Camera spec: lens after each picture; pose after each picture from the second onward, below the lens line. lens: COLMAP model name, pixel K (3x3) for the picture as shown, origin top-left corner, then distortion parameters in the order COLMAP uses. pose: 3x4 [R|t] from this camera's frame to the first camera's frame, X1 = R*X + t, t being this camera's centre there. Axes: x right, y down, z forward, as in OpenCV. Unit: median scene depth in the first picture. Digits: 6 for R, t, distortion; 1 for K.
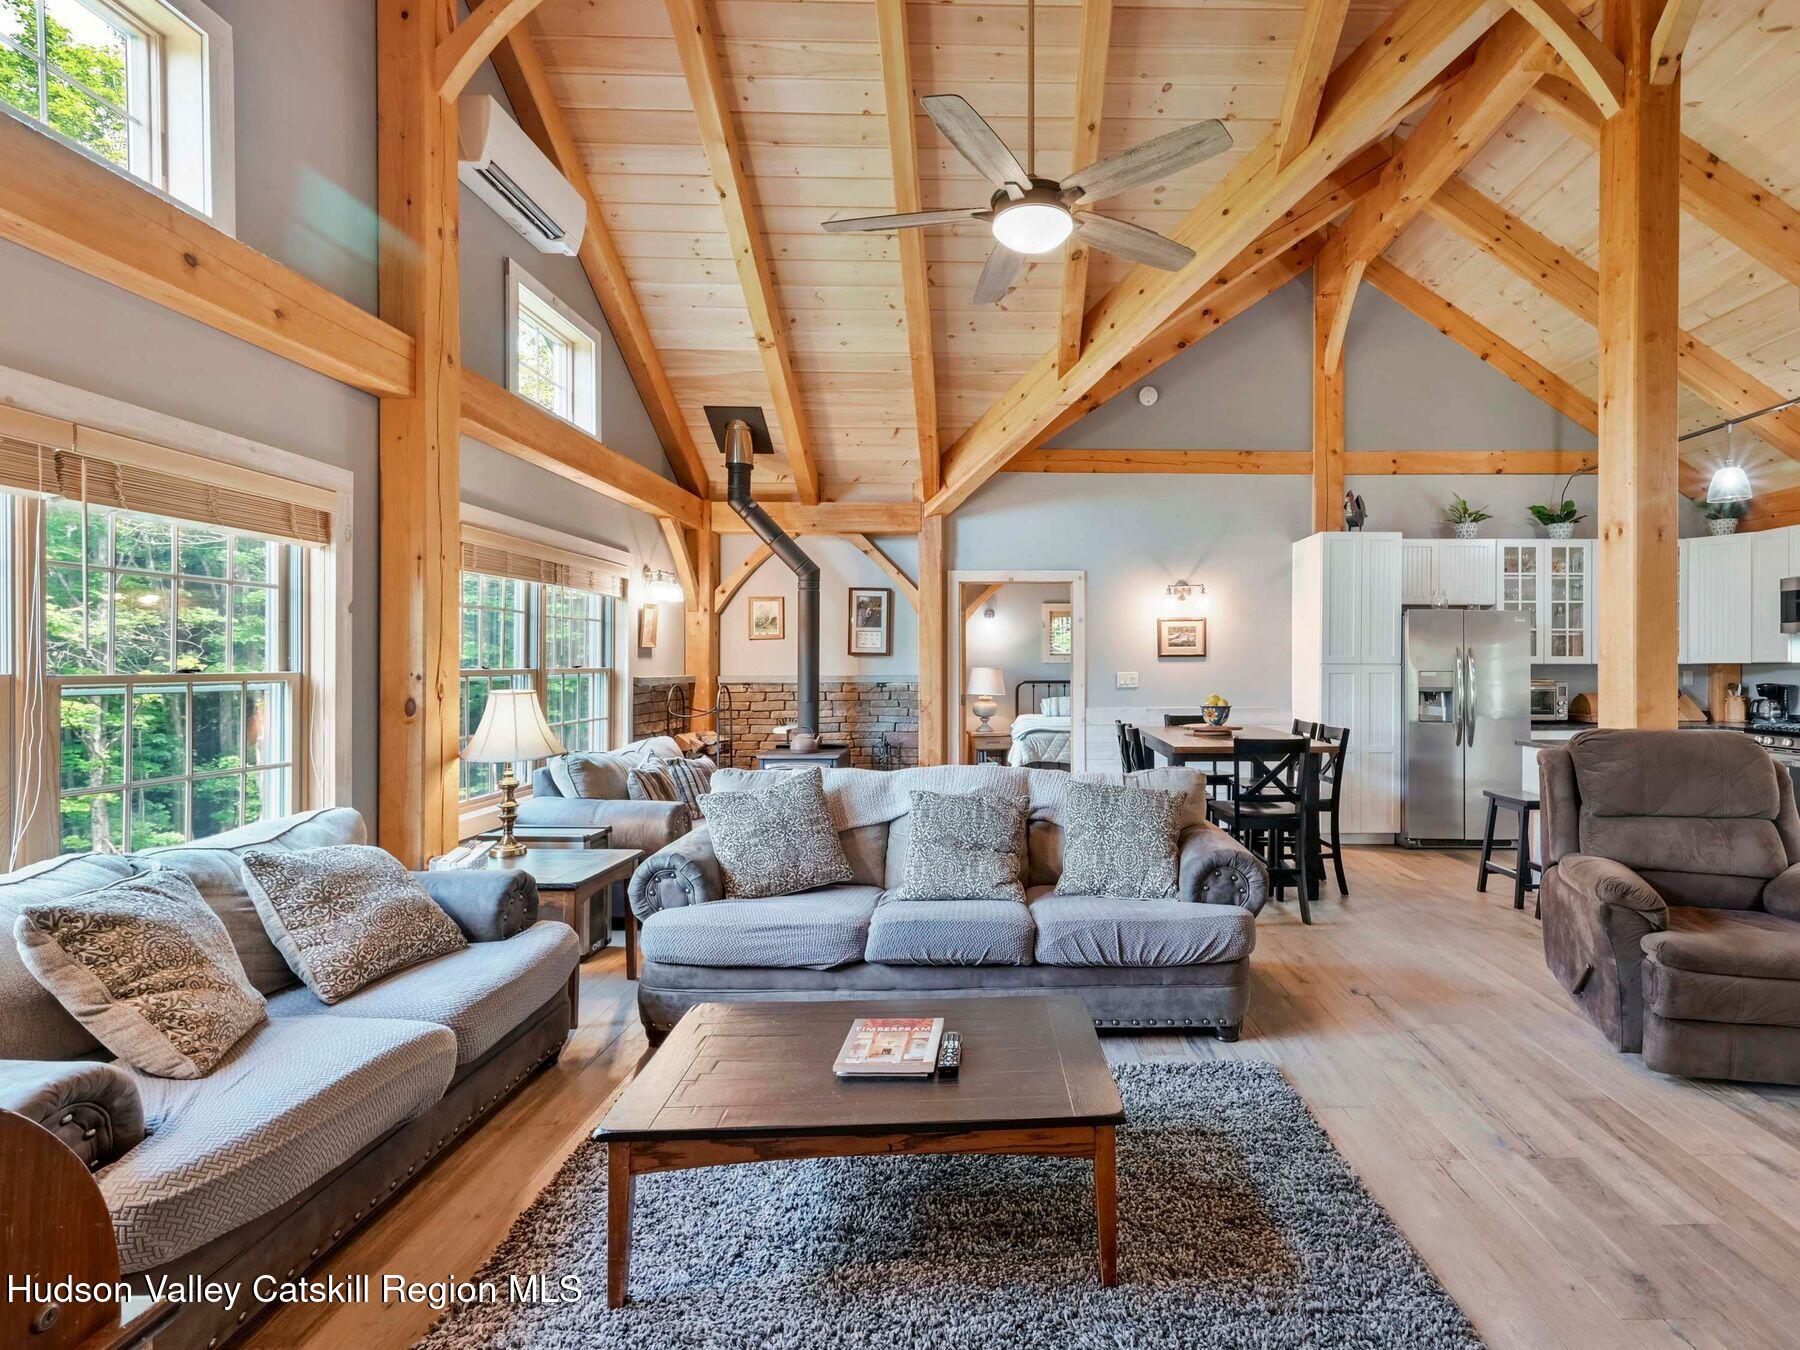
lens RADIAL K [[913.0, 0, 912.4], [0, 913.0, 664.2], [0, 0, 1]] dist [0.004909, 0.000835]
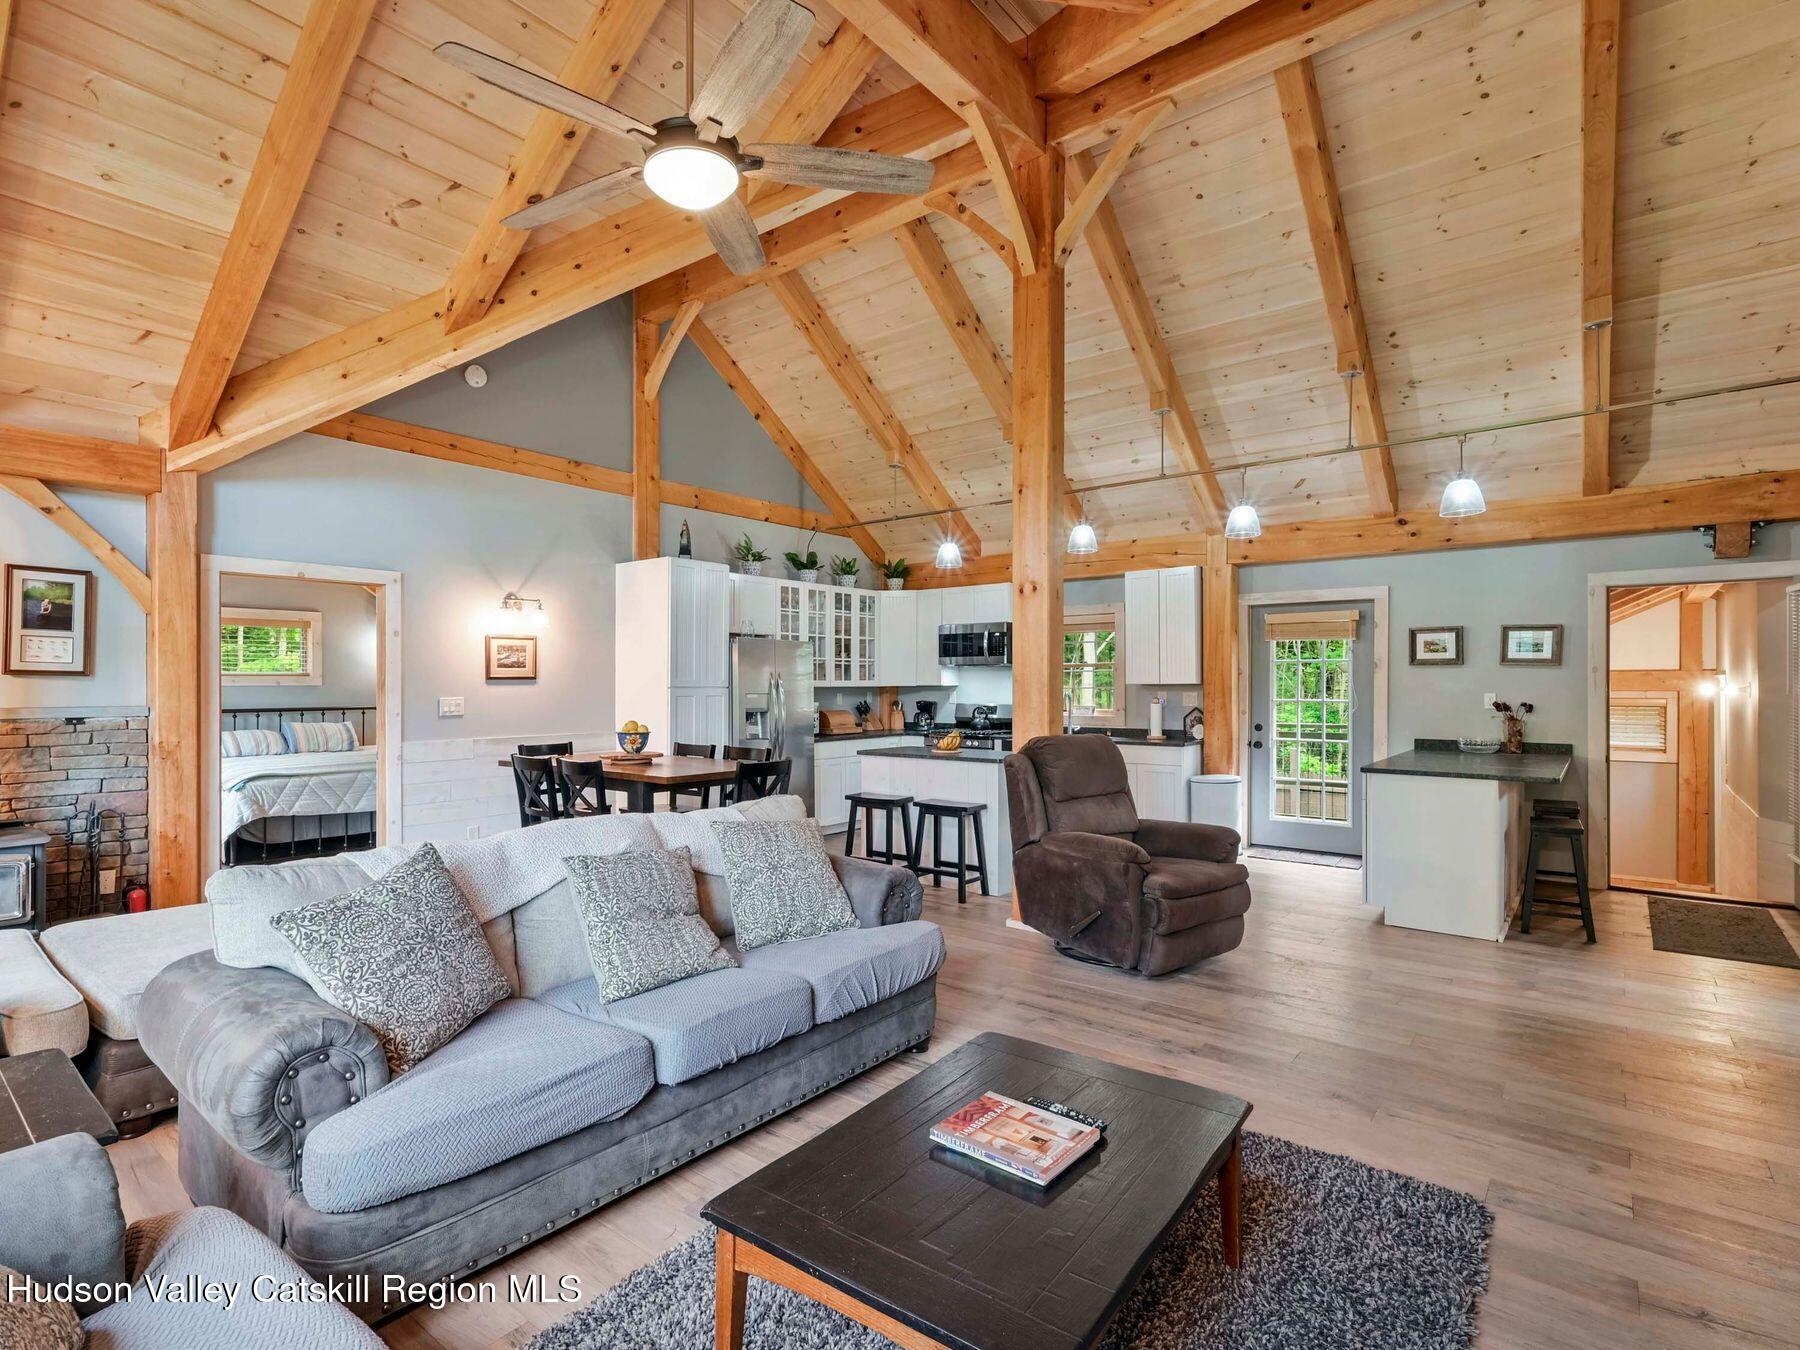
lens RADIAL K [[950.3, 0, 900.9], [0, 950.3, 684.9], [0, 0, 1]] dist [0.004600, -0.000732]
pose [[0.620876, 0.000002, 0.783909, -0.200578], [0.001203, 0.999999, -0.000956, -0.001348], [-0.783908, 0.001537, 0.620875, 0.134158]]
